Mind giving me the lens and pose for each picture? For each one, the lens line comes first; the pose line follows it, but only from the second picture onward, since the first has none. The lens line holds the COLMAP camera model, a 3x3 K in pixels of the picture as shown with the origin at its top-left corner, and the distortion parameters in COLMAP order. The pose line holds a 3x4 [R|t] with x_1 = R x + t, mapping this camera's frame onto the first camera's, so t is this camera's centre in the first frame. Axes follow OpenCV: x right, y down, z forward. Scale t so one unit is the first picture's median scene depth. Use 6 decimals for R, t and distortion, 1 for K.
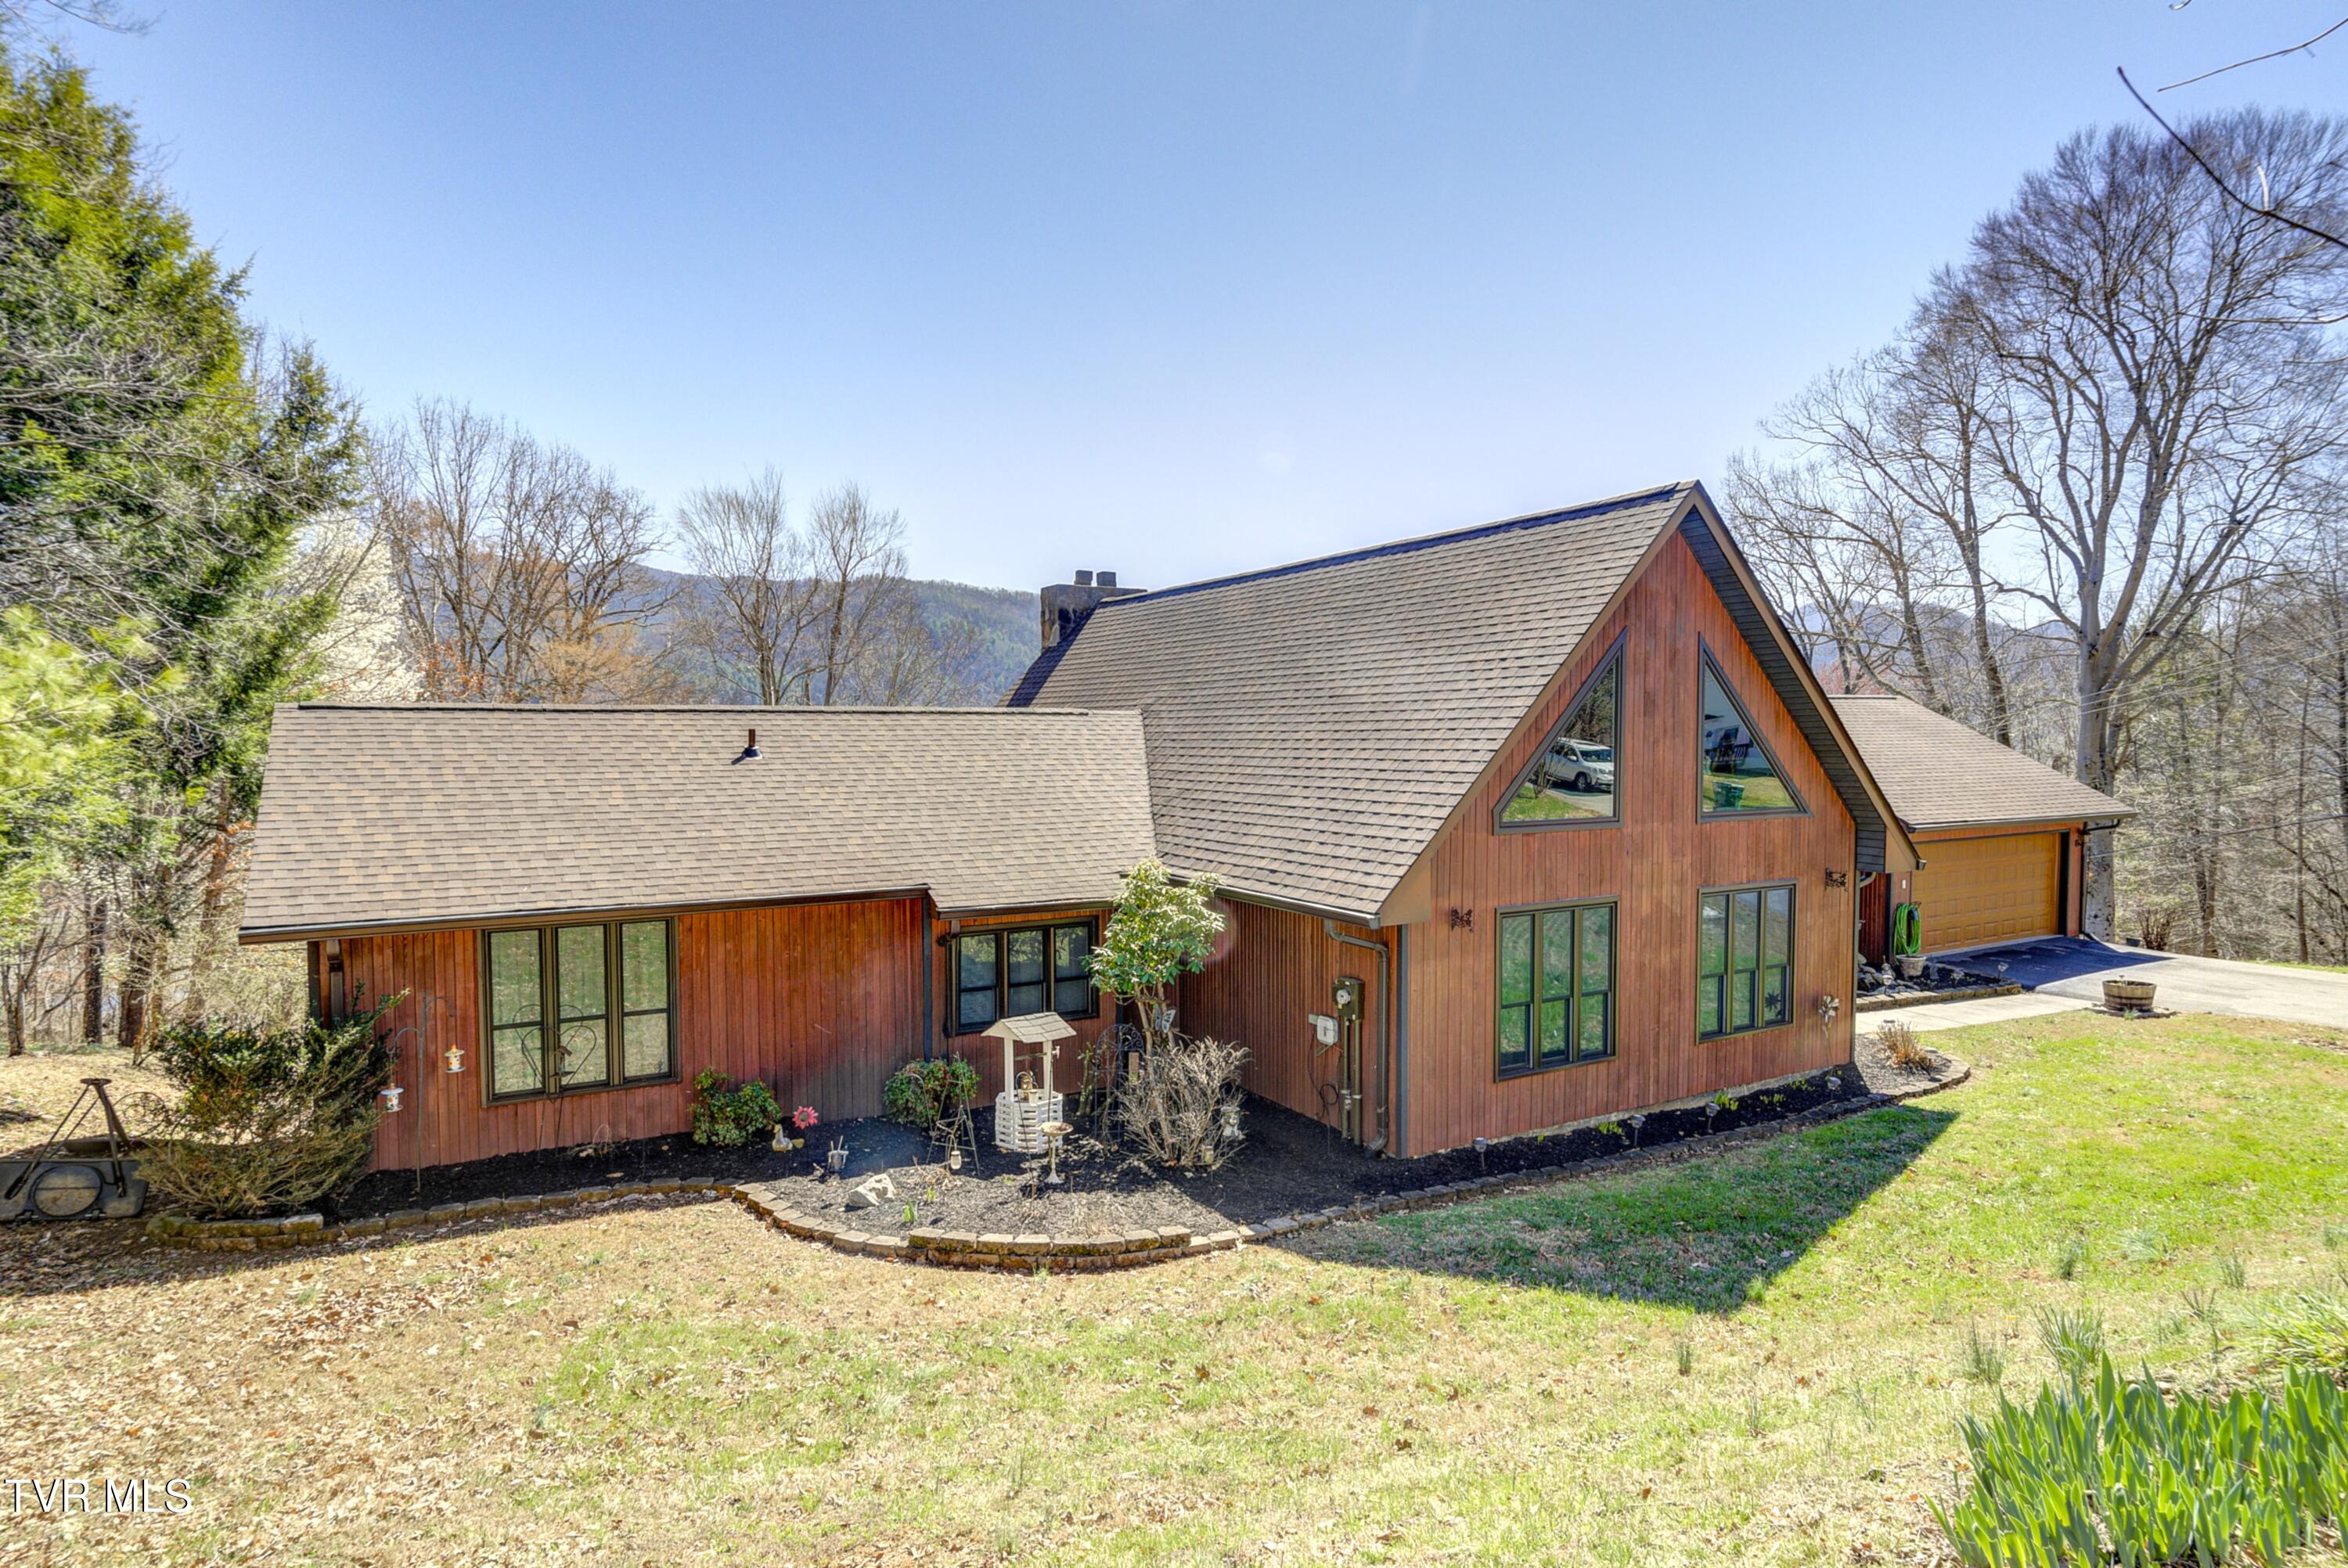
lens RADIAL K [[1169.2, 0, 1135.0], [0, 1169.2, 747.9], [0, 0, 1]] dist [-0.000168, -0.000412]
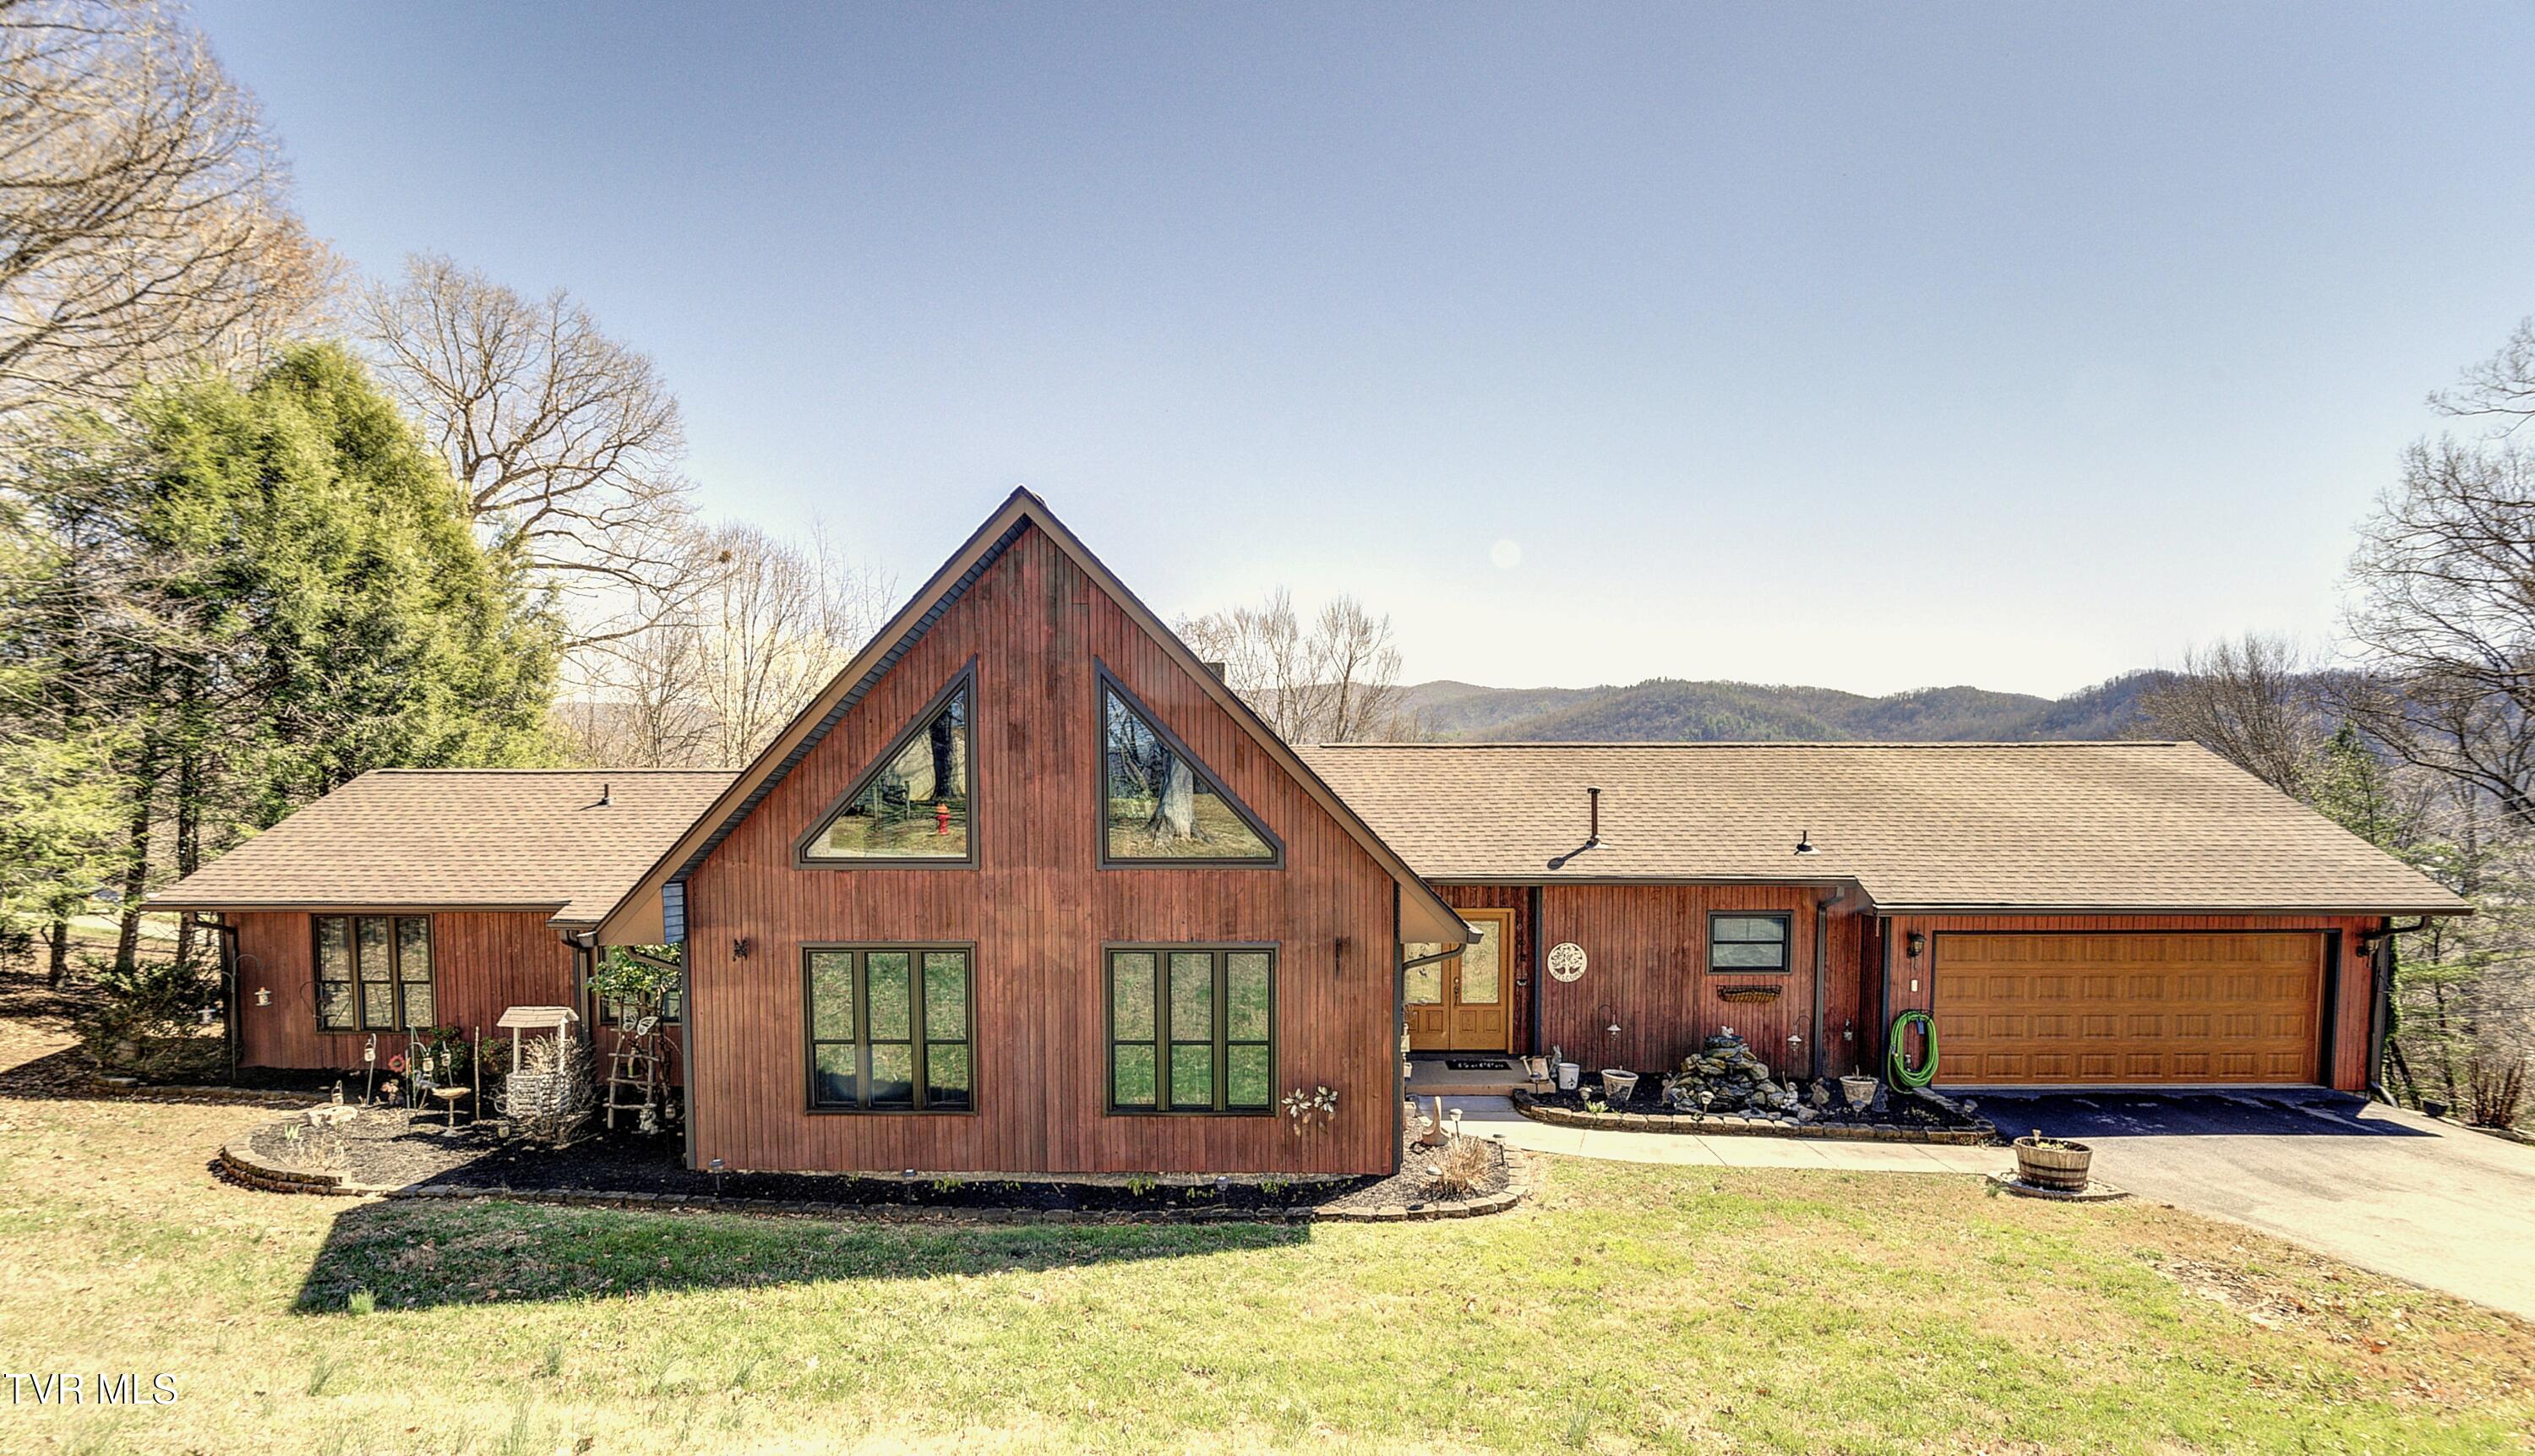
lens RADIAL K [[1051.9, 0, 1267.5], [0, 1051.9, 821.9], [0, 0, 1]] dist [-0.014582, 0.000138]
pose [[0.880265, 0.001267, -0.474481, 1.030678], [-0.006131, 0.999943, -0.008704, 0.036650], [0.474444, 0.010571, 0.880222, 0.369546]]
